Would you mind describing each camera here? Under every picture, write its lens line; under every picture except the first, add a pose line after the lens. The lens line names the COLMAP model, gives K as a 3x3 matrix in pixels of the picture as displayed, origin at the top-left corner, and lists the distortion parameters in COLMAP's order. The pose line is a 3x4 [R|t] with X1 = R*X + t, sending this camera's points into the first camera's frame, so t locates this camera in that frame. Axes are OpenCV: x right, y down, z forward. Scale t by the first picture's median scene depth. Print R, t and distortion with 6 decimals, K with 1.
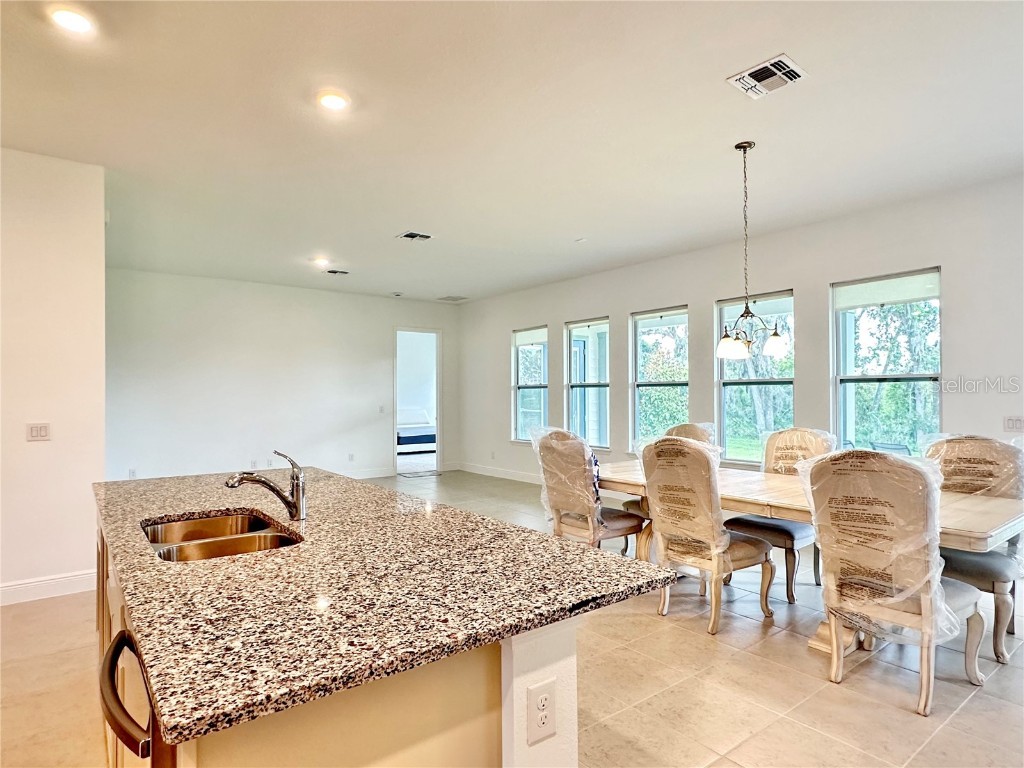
lens RADIAL K [[580.6, 0, 510.8], [0, 580.6, 388.1], [0, 0, 1]] dist [-0.004124, 0.003029]
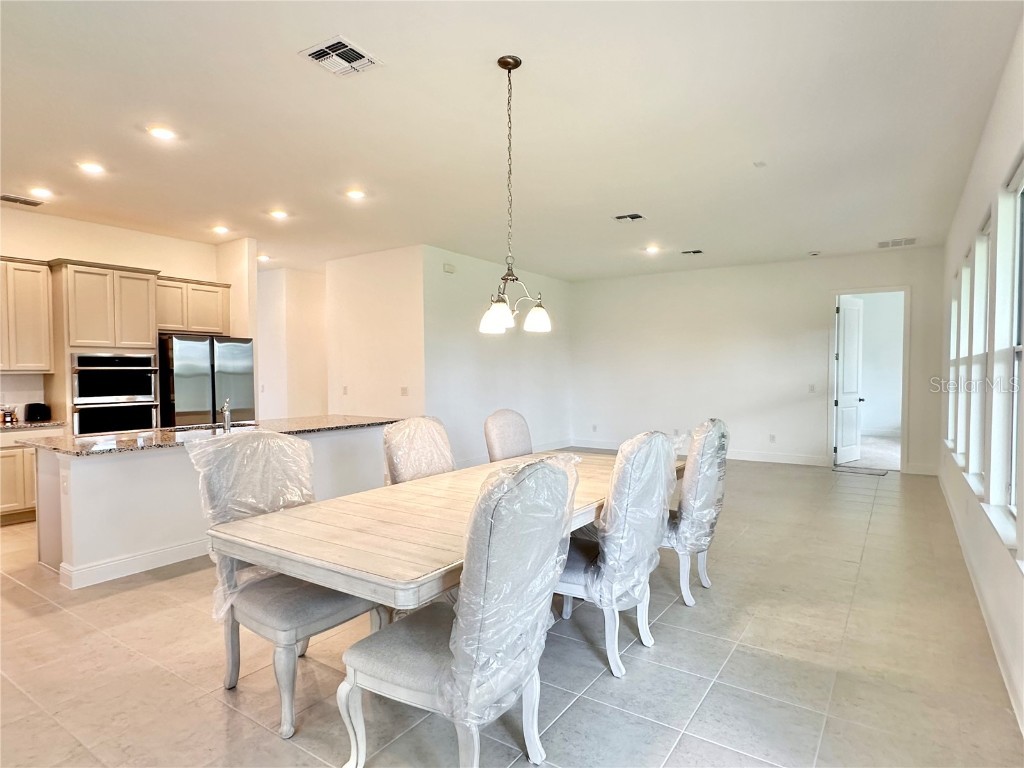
lens RADIAL K [[580.6, 0, 510.6], [0, 580.6, 390.1], [0, 0, 1]] dist [-0.004124, 0.003029]
pose [[0.311443, 0.036083, -0.949580, 1.136909], [0.010486, 0.999087, 0.041404, -0.003697], [0.950207, -0.022852, 0.310780, 0.724236]]
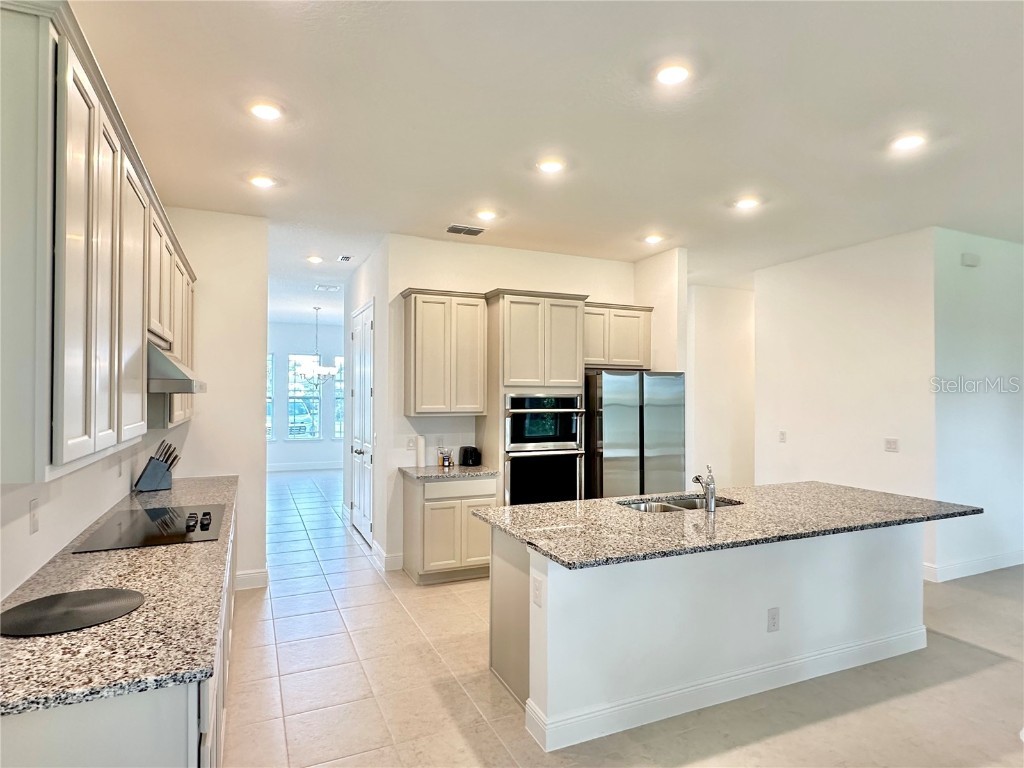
lens RADIAL K [[580.6, 0, 508.9], [0, 580.6, 392.1], [0, 0, 1]] dist [-0.004124, 0.003029]
pose [[-0.233188, 0.000619, -0.972432, 0.680060], [0.006071, 0.999981, -0.000820, -0.048813], [0.972413, -0.006095, -0.233187, 0.450732]]
